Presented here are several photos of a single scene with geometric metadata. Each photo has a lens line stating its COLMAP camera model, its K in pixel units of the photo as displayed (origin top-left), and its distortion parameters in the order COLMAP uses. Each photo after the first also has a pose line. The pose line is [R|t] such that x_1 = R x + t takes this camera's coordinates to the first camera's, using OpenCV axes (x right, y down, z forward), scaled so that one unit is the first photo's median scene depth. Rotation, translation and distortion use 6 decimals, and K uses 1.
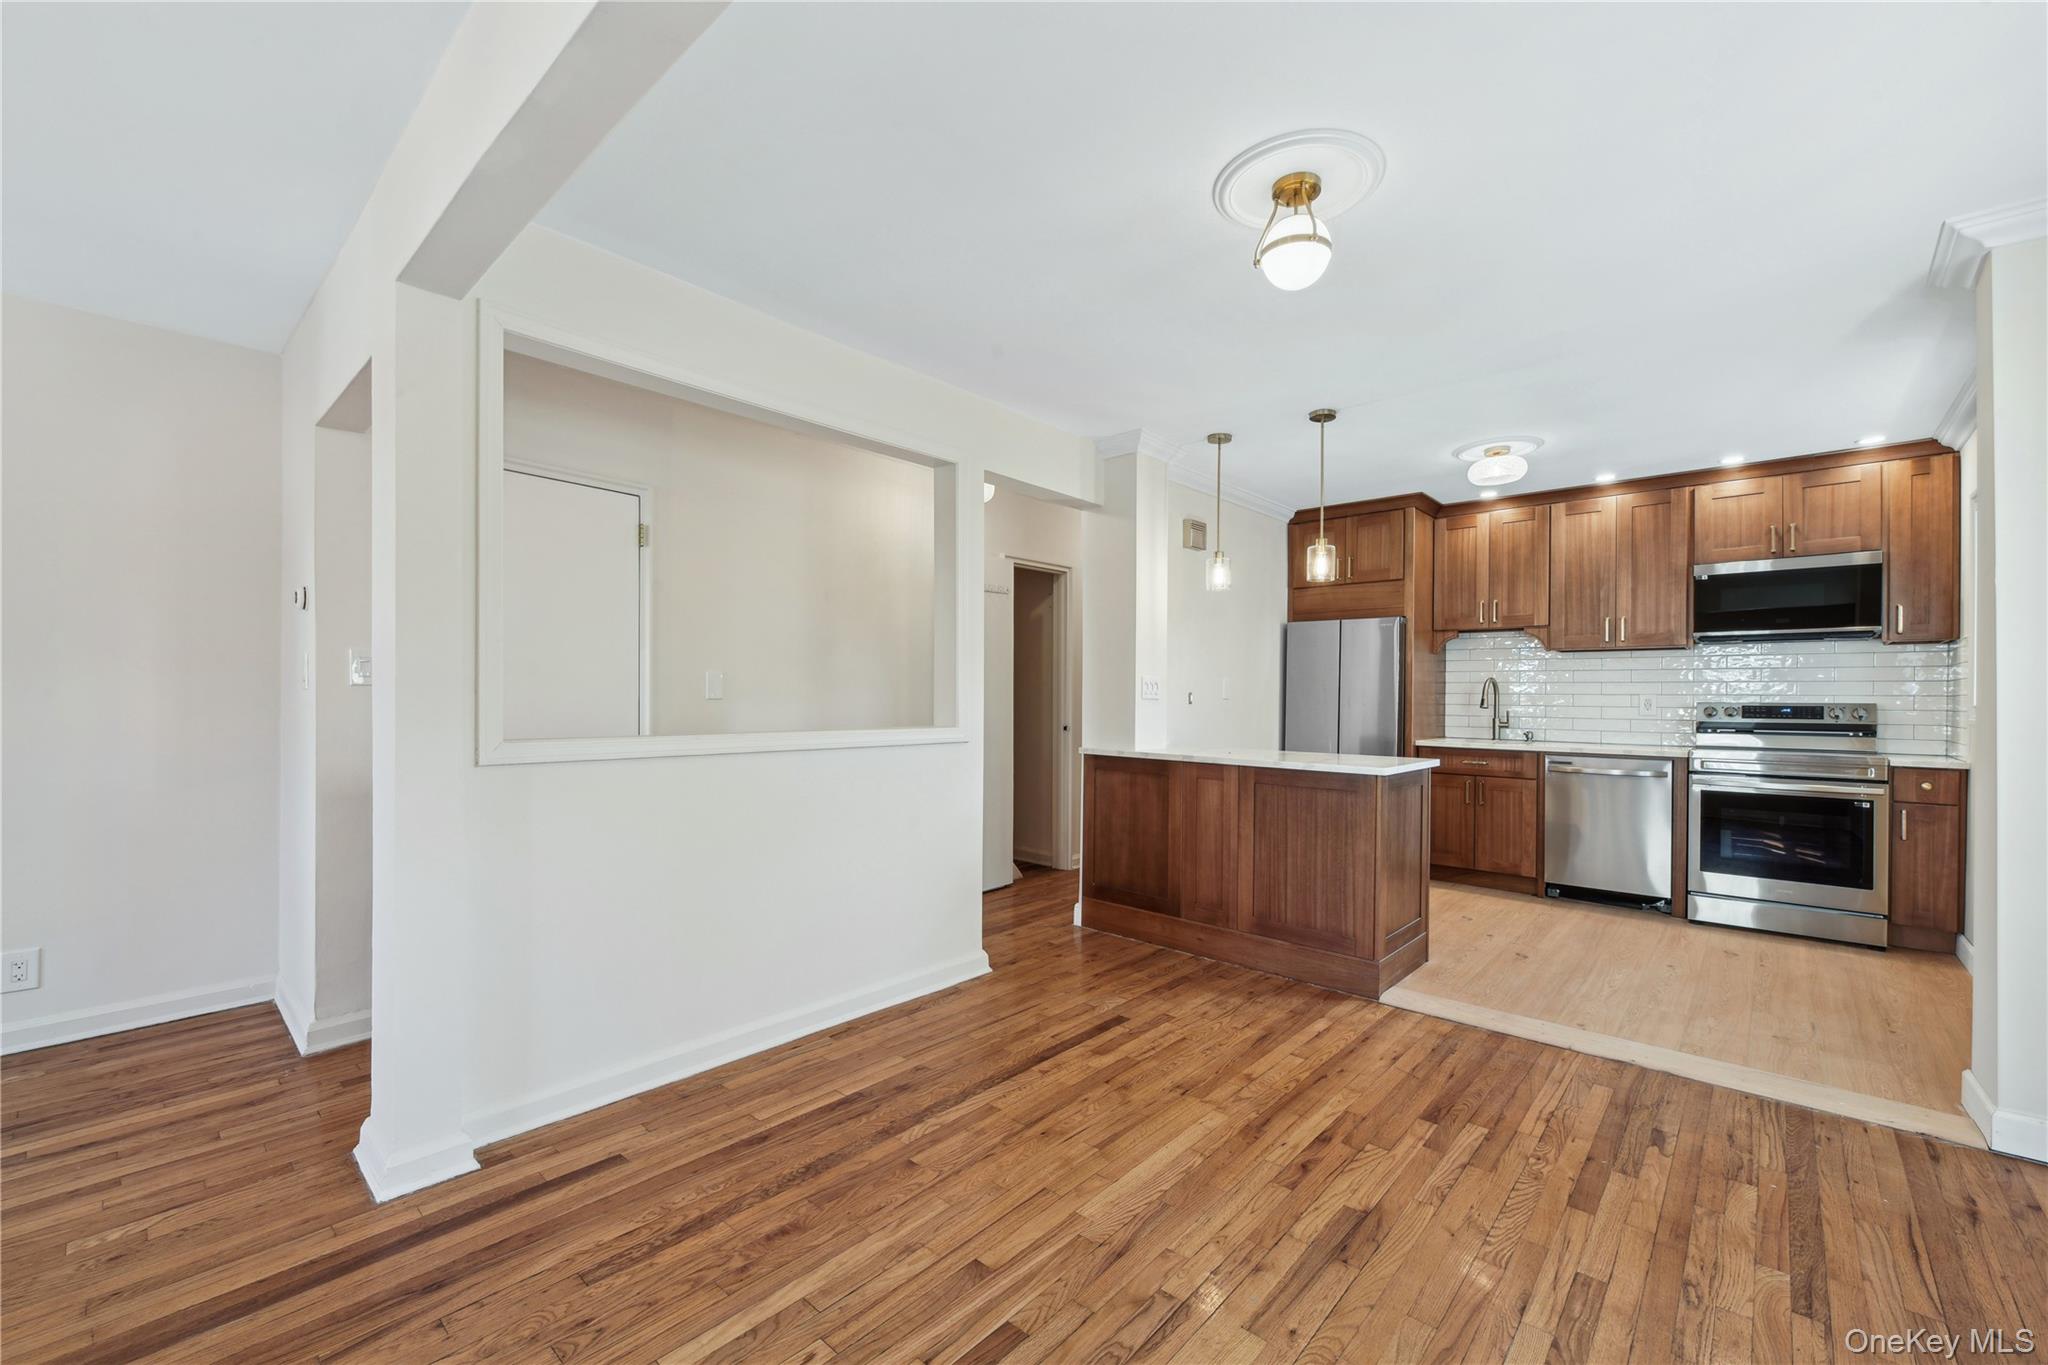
lens RADIAL K [[833.2, 0, 1029.4], [0, 833.2, 687.3], [0, 0, 1]] dist [-0.000956, -0.000722]
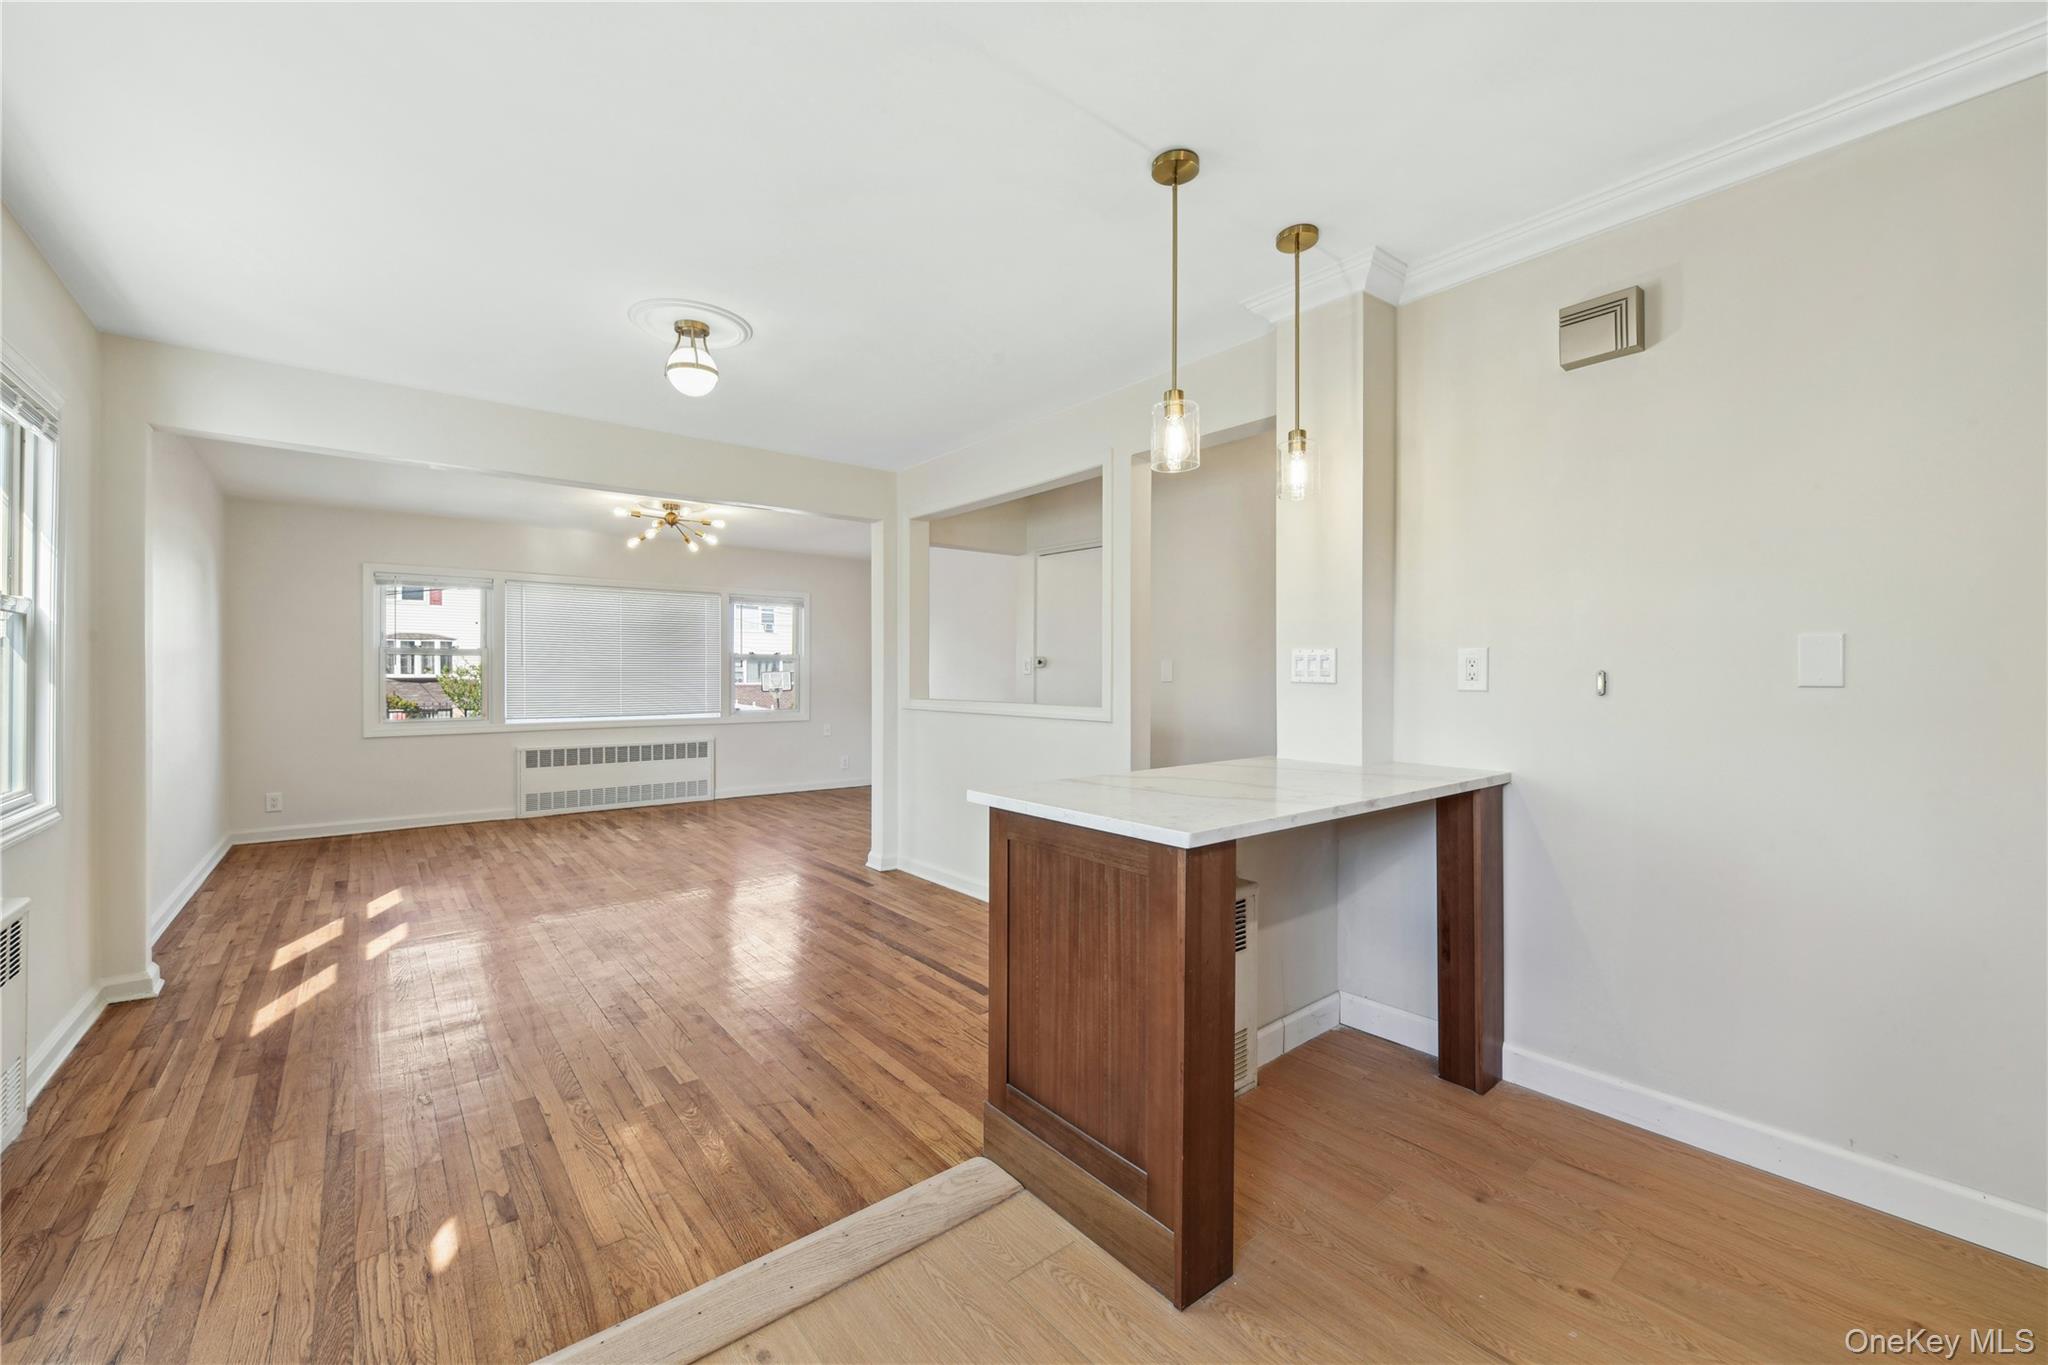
lens RADIAL K [[796.0, 0, 1036.2], [0, 796.0, 677.1], [0, 0, 1]] dist [-0.000001, -0.003176]
pose [[-0.136587, -0.006499, -0.990607, 1.146677], [0.003390, 0.999970, -0.007028, 0.017912], [0.990622, -0.004318, -0.136561, 1.274333]]
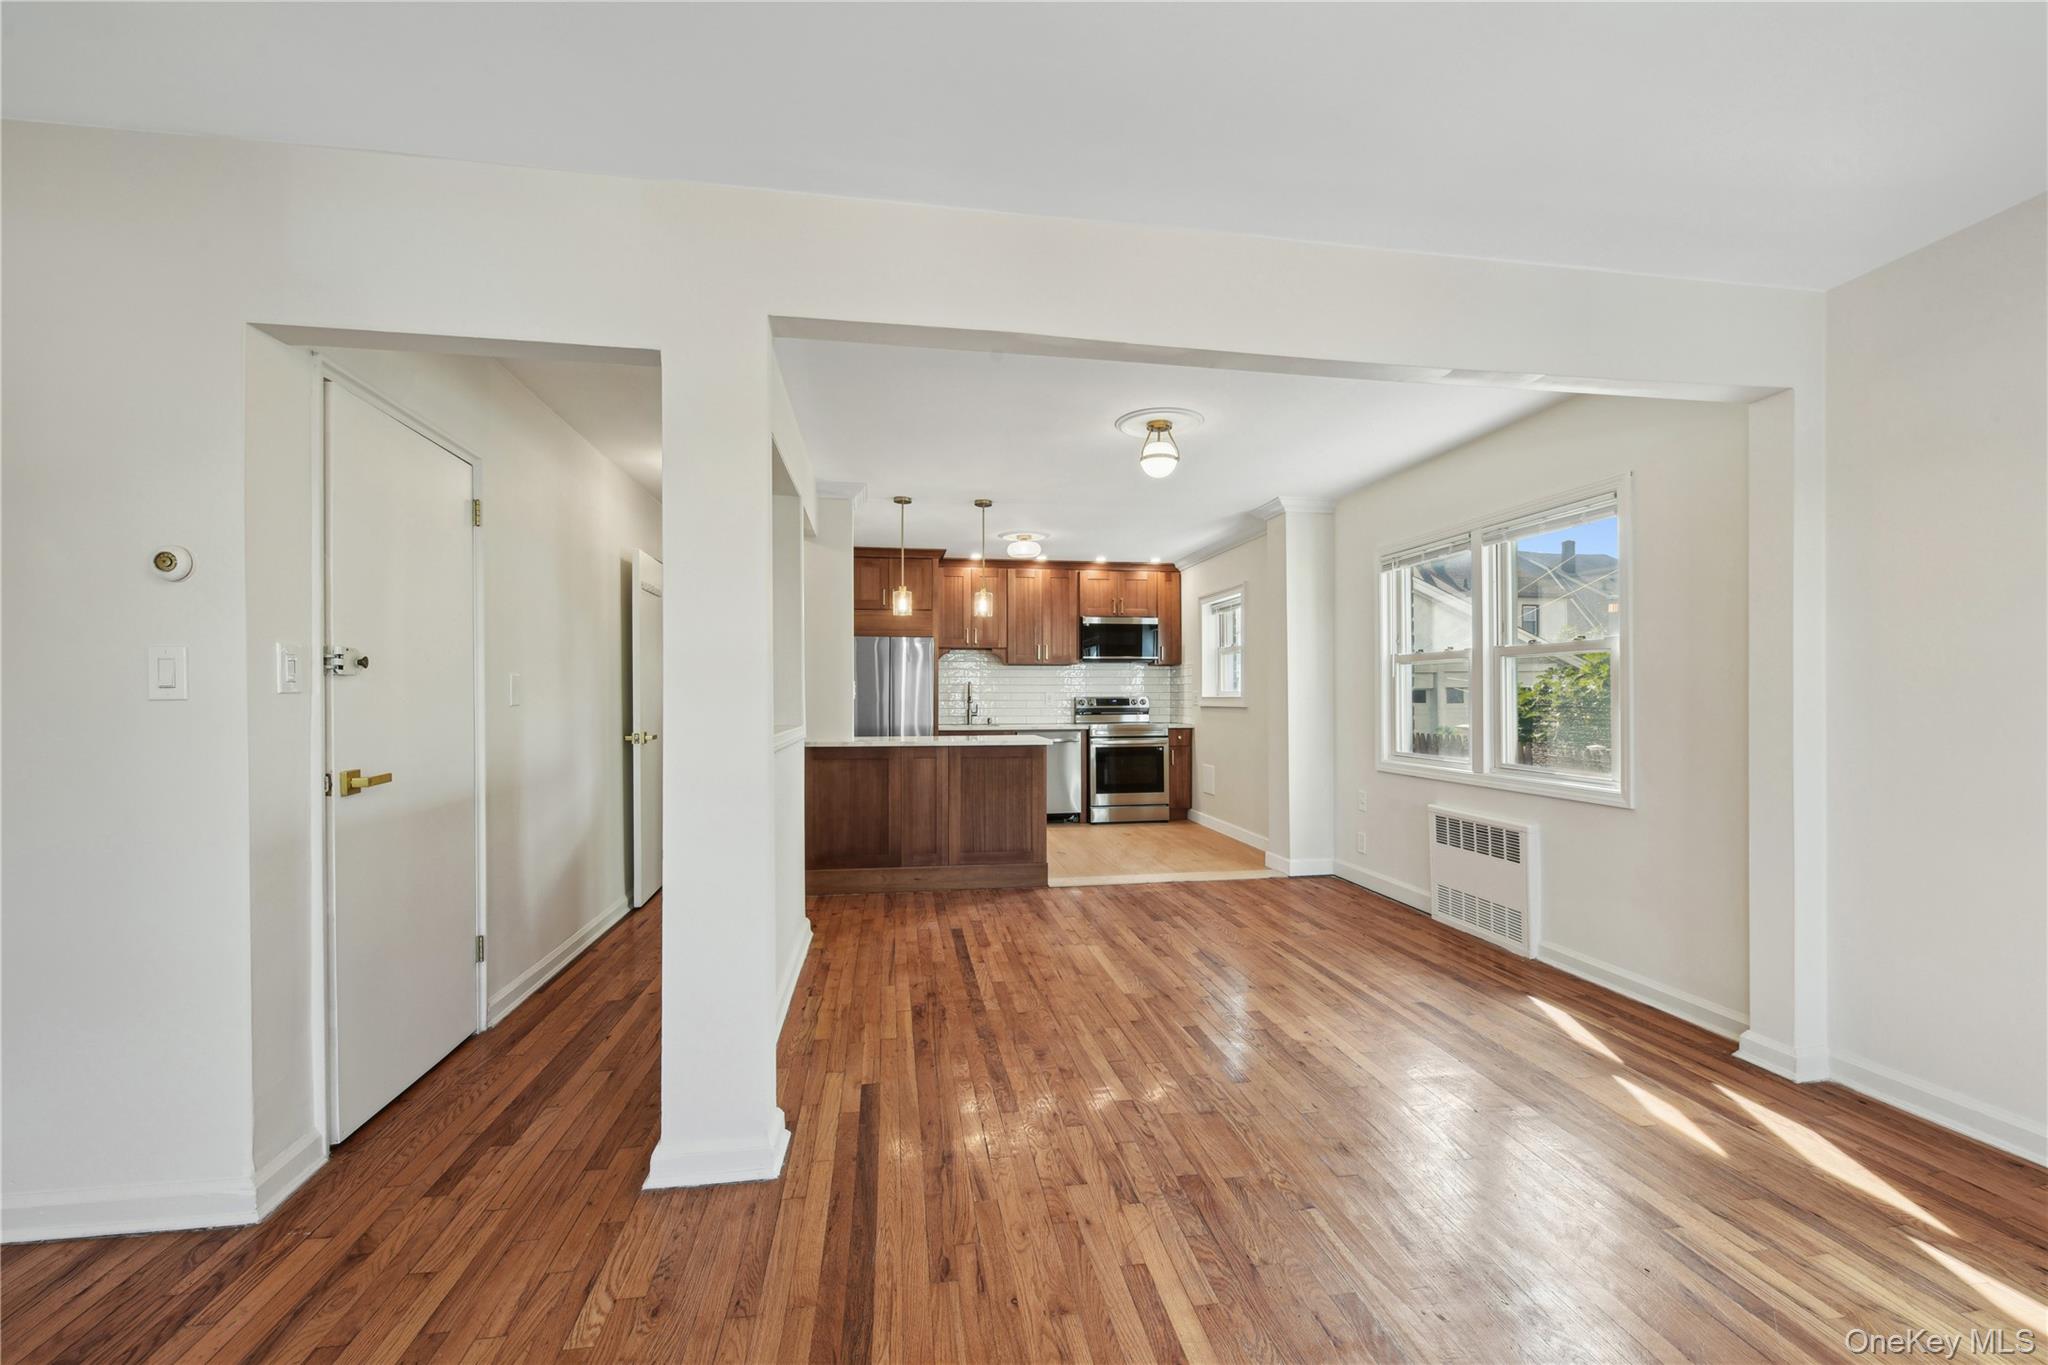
lens RADIAL K [[817.5, 0, 1024.0], [0, 817.5, 682.5], [0, 0, 1]] dist [-0.000374, -0.000185]
pose [[0.628343, 0.003037, 0.777931, -0.932098], [0.001813, 0.999984, -0.005368, -0.005322], [-0.777934, 0.004783, 0.628327, 0.062409]]
